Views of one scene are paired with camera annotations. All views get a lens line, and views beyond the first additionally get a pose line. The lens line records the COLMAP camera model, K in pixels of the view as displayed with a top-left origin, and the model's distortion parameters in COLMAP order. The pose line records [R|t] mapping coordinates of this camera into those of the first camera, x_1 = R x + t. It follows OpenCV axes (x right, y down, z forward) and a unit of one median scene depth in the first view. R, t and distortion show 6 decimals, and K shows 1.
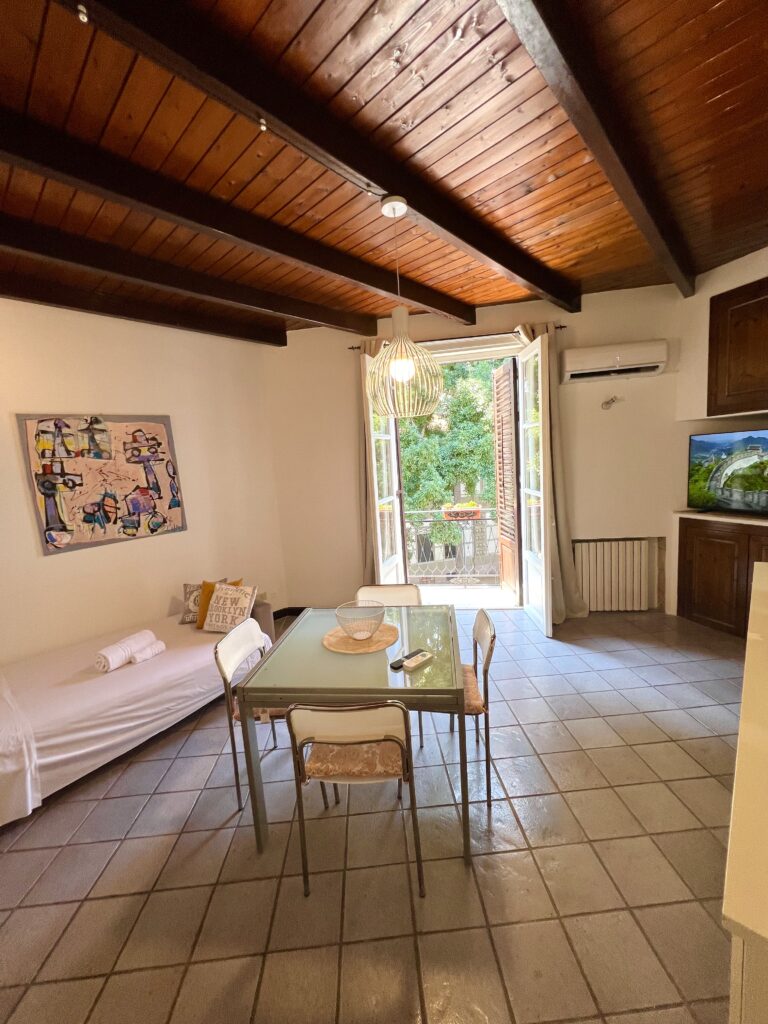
lens RADIAL K [[408.7, 0, 389.4], [0, 408.7, 510.2], [0, 0, 1]] dist [-0.000624, 0.001871]
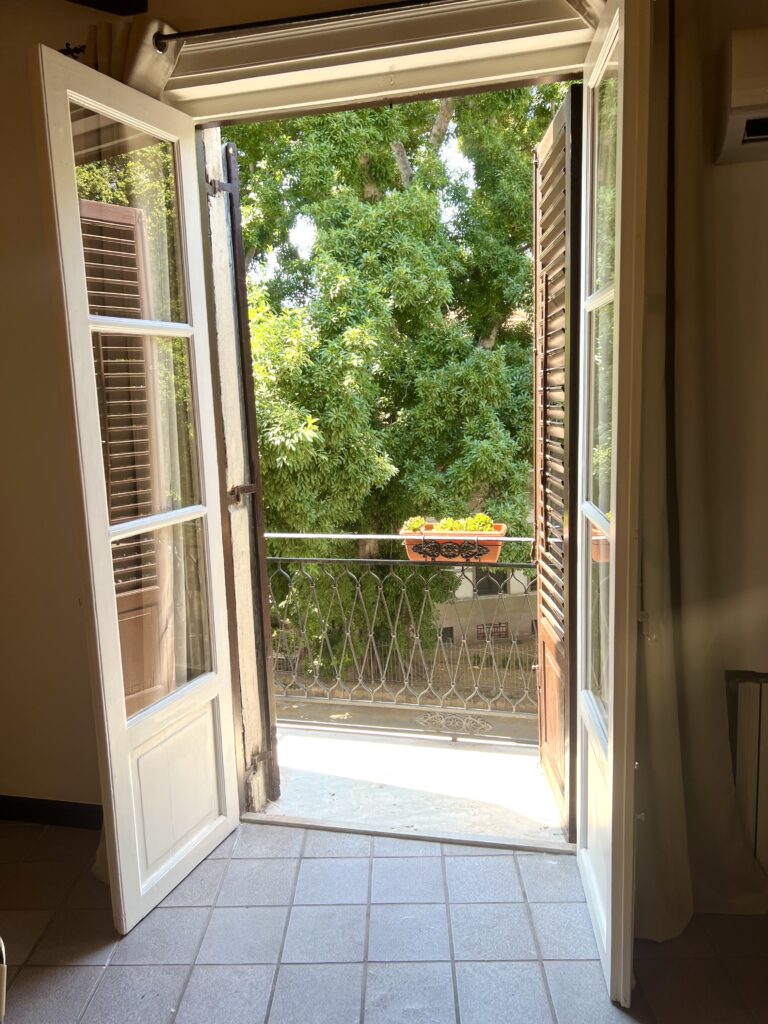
lens RADIAL K [[770.0, 0, 380.3], [0, 770.0, 519.1], [0, 0, 1]] dist [0.052297, -0.062101]
pose [[0.996222, 0.042252, -0.075867, 0.251156], [-0.038911, 0.998229, 0.045000, -0.070697], [0.077634, -0.041878, 0.996102, 0.443658]]
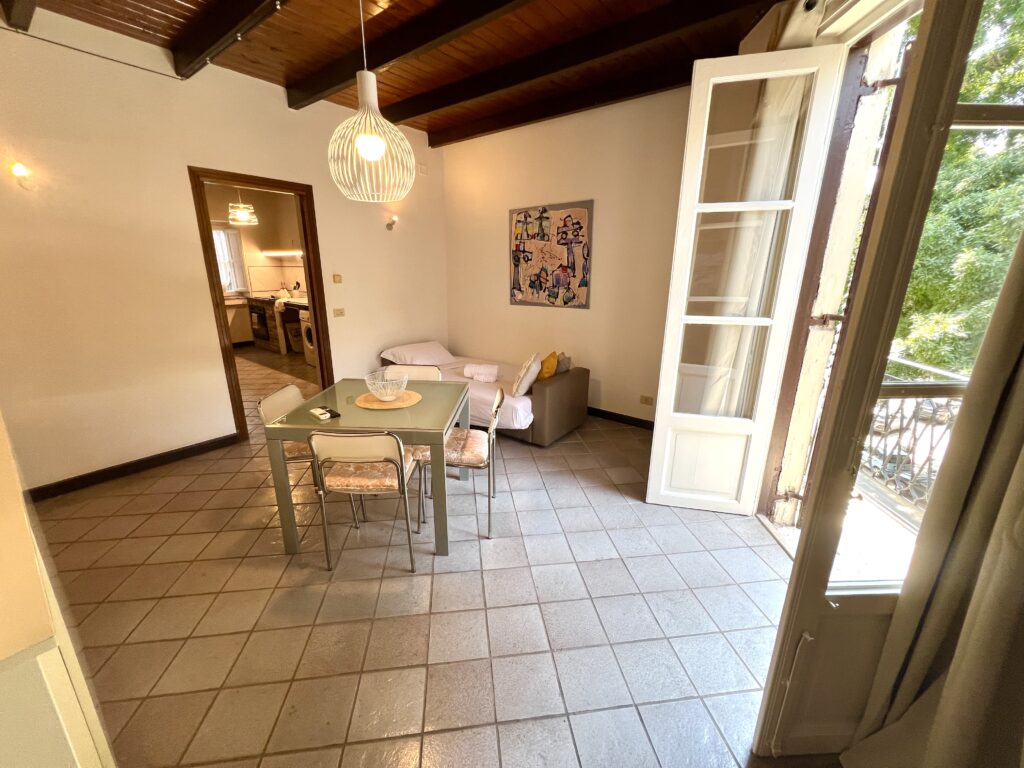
lens RADIAL K [[408.7, 0, 520.5], [0, 408.7, 381.0], [0, 0, 1]] dist [-0.000624, 0.001871]
pose [[0.102734, 0.333192, -0.937245, 0.647985], [-0.136868, 0.938004, 0.318459, -0.104829], [0.985248, 0.095562, 0.141968, 0.738602]]
